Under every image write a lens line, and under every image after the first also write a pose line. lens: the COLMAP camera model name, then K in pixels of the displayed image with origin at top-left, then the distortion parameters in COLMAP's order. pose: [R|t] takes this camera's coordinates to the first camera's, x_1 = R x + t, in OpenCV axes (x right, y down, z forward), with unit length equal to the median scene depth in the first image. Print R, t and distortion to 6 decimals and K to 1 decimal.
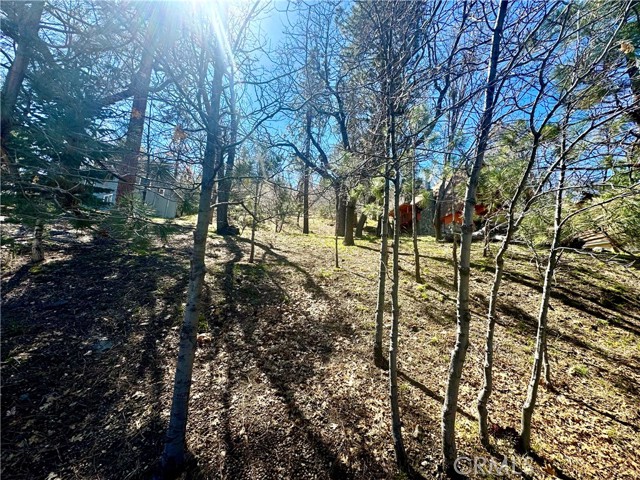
lens RADIAL K [[258.7, 0, 320.0], [0, 258.7, 240.0], [0, 0, 1]] dist [0.000220, 0.000008]
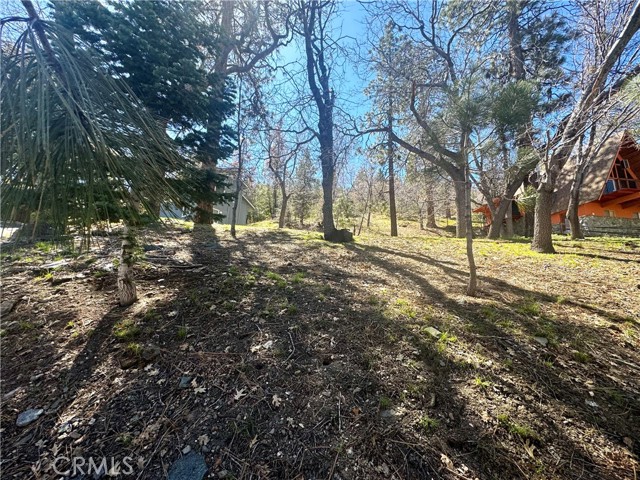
lens RADIAL K [[258.7, 0, 320.0], [0, 258.7, 240.0], [0, 0, 1]] dist [0.000220, 0.000008]
pose [[0.981696, -0.034813, -0.187246, -0.570705], [0.032274, 0.999341, -0.016596, -0.029309], [0.187701, 0.010249, 0.982173, 0.526805]]
